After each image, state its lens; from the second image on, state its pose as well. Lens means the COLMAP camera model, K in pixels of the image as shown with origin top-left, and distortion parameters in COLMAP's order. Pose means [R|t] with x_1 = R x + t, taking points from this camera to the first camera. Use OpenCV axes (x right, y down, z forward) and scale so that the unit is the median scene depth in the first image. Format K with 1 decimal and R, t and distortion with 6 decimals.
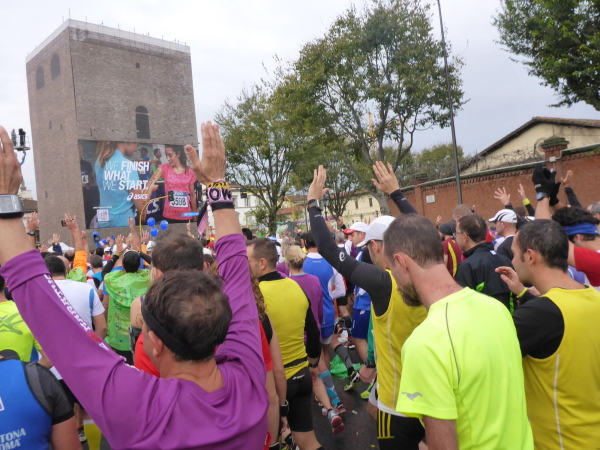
lens RADIAL K [[501.7, 0, 298.7], [0, 501.7, 225.5], [0, 0, 1]] dist [-0.028358, -0.006021]
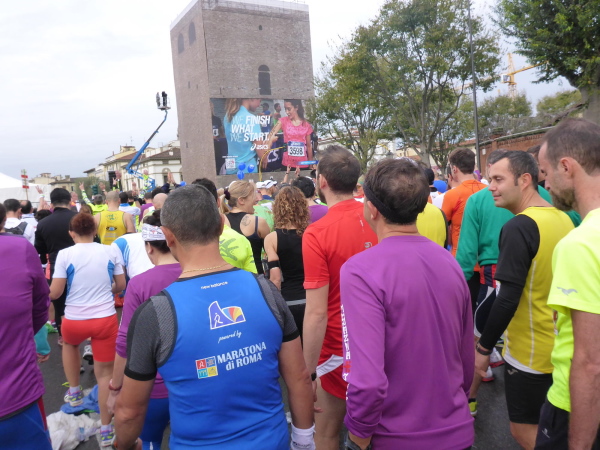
lens RADIAL K [[501.7, 0, 301.0], [0, 501.7, 224.4], [0, 0, 1]] dist [-0.028358, -0.006021]
pose [[0.962448, 0.040626, -0.268410, 0.080783], [-0.011914, 0.994107, 0.107742, -0.006388], [0.271206, -0.100499, 0.957260, -0.083729]]
